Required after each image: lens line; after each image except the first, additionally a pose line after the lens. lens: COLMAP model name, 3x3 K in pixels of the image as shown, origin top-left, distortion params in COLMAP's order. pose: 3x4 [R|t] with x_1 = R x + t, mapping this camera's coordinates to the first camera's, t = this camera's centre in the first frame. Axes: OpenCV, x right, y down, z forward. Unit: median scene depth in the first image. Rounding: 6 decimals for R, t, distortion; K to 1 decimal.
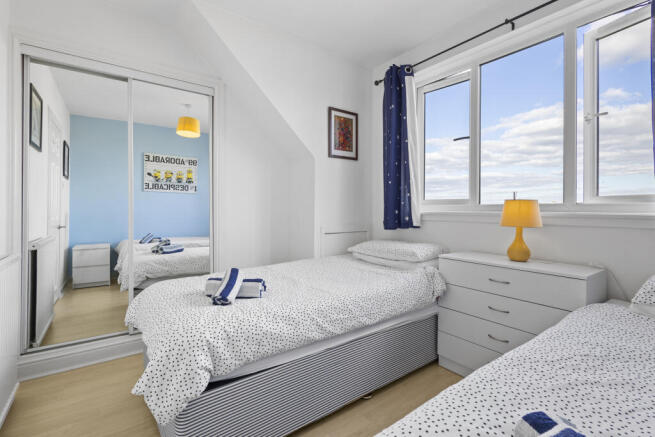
lens RADIAL K [[299.3, 0, 326.0], [0, 299.3, 212.8], [0, 0, 1]] dist [0.003714, -0.001053]
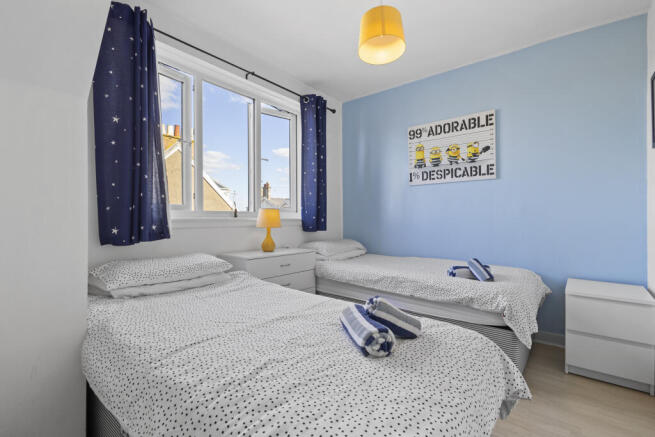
lens RADIAL K [[299.3, 0, 324.3], [0, 299.3, 219.5], [0, 0, 1]] dist [0.003714, -0.001053]
pose [[-0.238935, -0.011343, 0.970969, -0.579856], [0.005932, 0.999896, 0.013141, -0.007337], [-0.971017, 0.008899, -0.238843, 0.774621]]
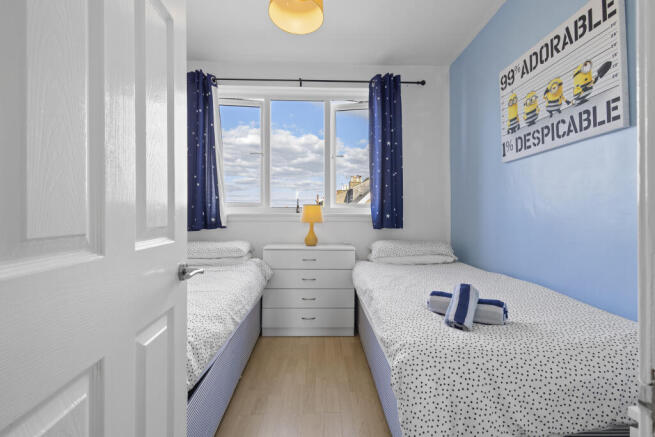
lens RADIAL K [[299.3, 0, 326.2], [0, 299.3, 215.8], [0, 0, 1]] dist [0.003714, -0.001053]
pose [[0.581001, -0.007726, 0.813866, -0.377128], [0.007408, 0.999964, 0.004204, 0.004160], [-0.813869, 0.003586, 0.581037, 0.053188]]
